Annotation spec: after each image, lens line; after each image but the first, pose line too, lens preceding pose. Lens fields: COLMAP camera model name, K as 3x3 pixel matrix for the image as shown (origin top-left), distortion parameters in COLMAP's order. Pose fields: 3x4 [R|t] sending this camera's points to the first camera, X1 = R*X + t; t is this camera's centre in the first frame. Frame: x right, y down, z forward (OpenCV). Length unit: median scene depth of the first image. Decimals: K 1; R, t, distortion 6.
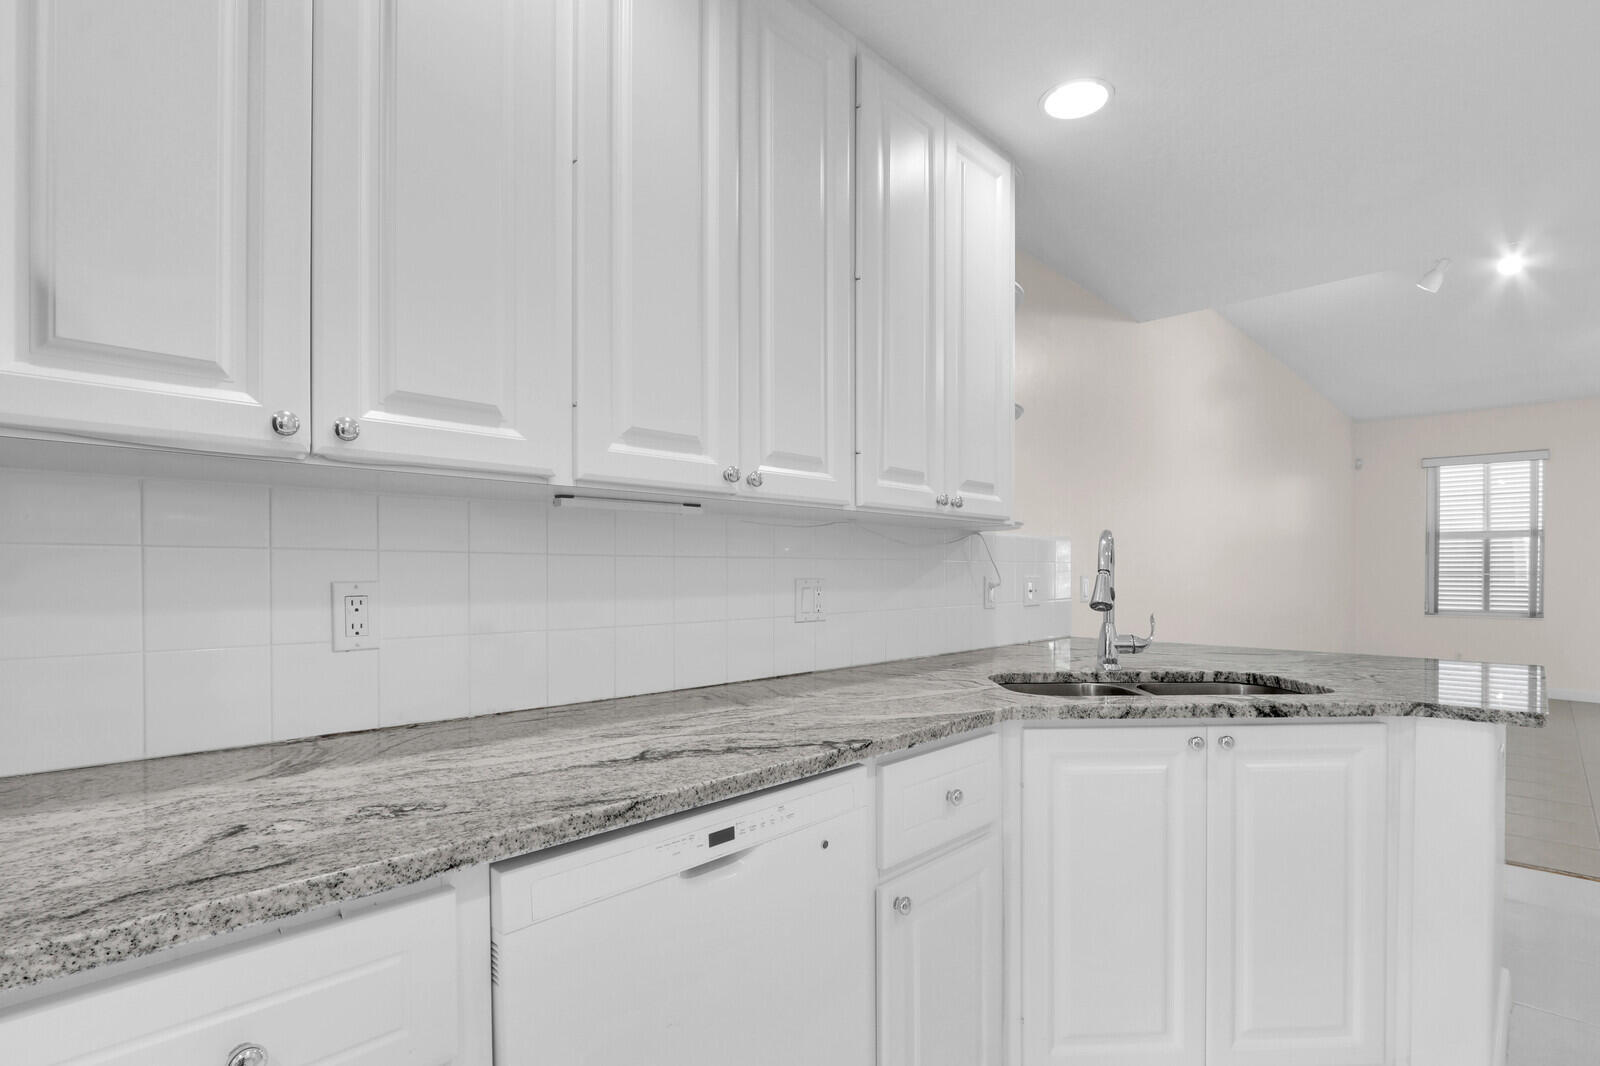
lens RADIAL K [[778.6, 0, 823.9], [0, 778.6, 576.4], [0, 0, 1]] dist [-0.010728, 0.000178]
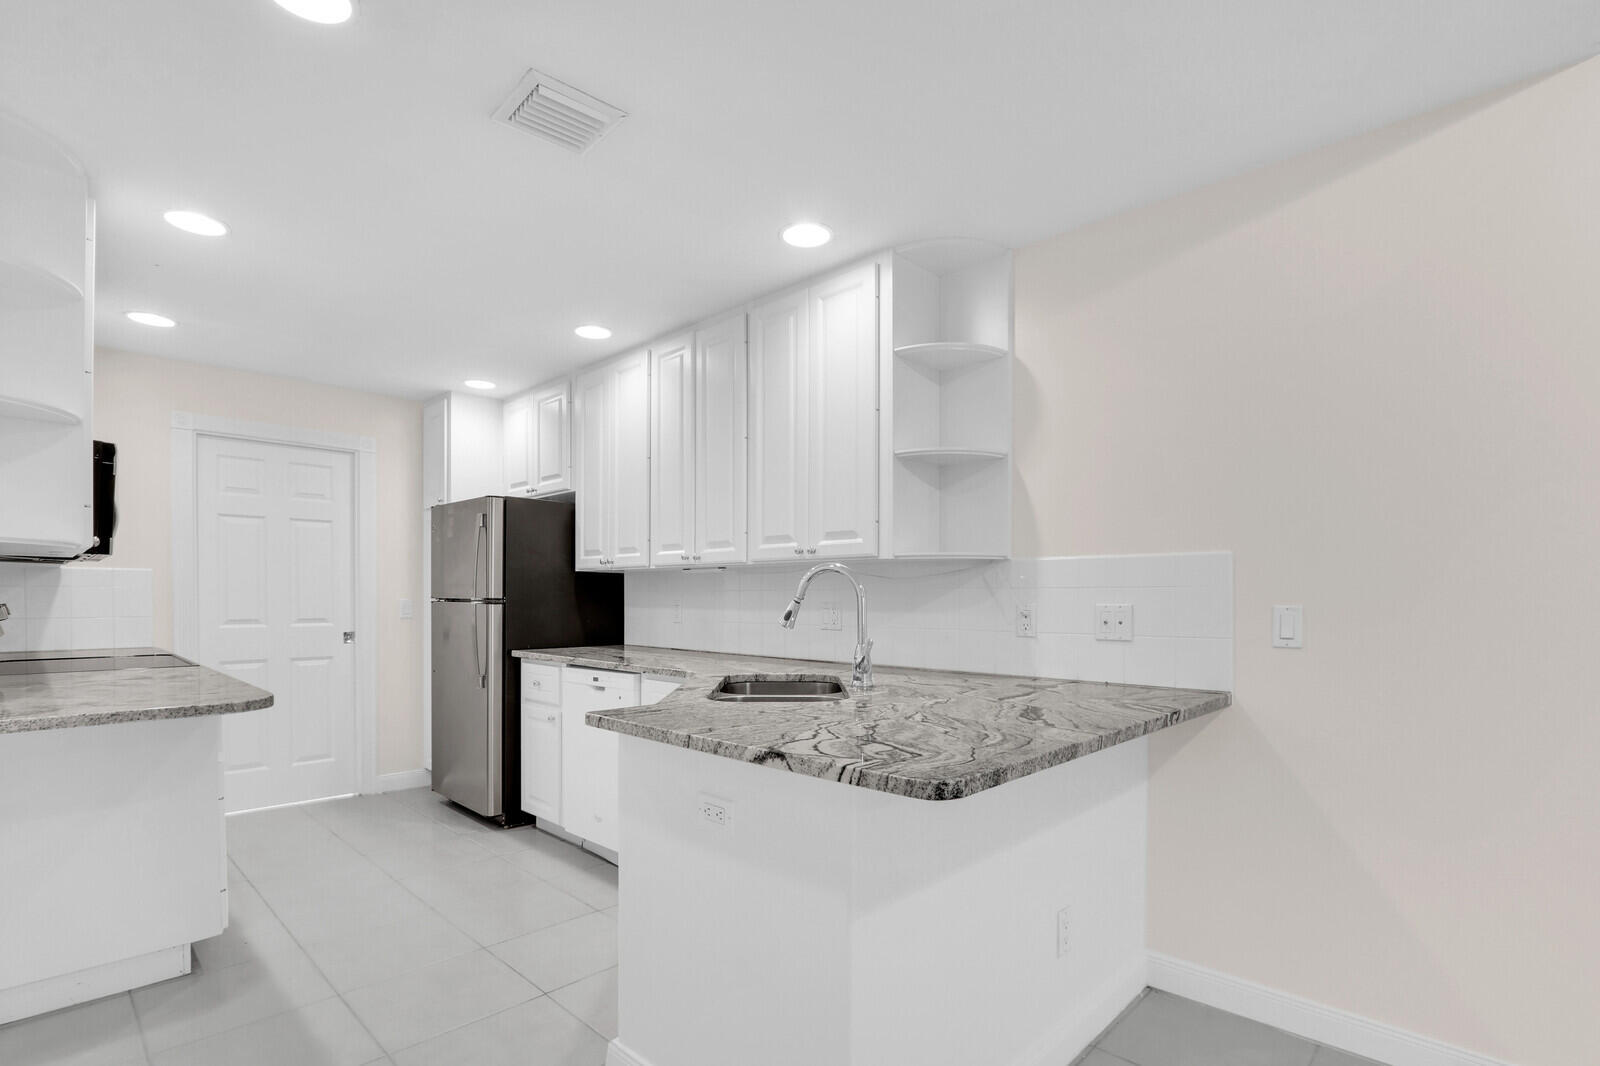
lens RADIAL K [[762.3, 0, 802.1], [0, 762.3, 606.3], [0, 0, 1]] dist [-0.000056, 0.000313]
pose [[-0.020217, 0.010188, -0.999744, 2.295838], [-0.010989, 0.999885, 0.010412, -0.007750], [0.999735, 0.011197, -0.020103, 1.462066]]
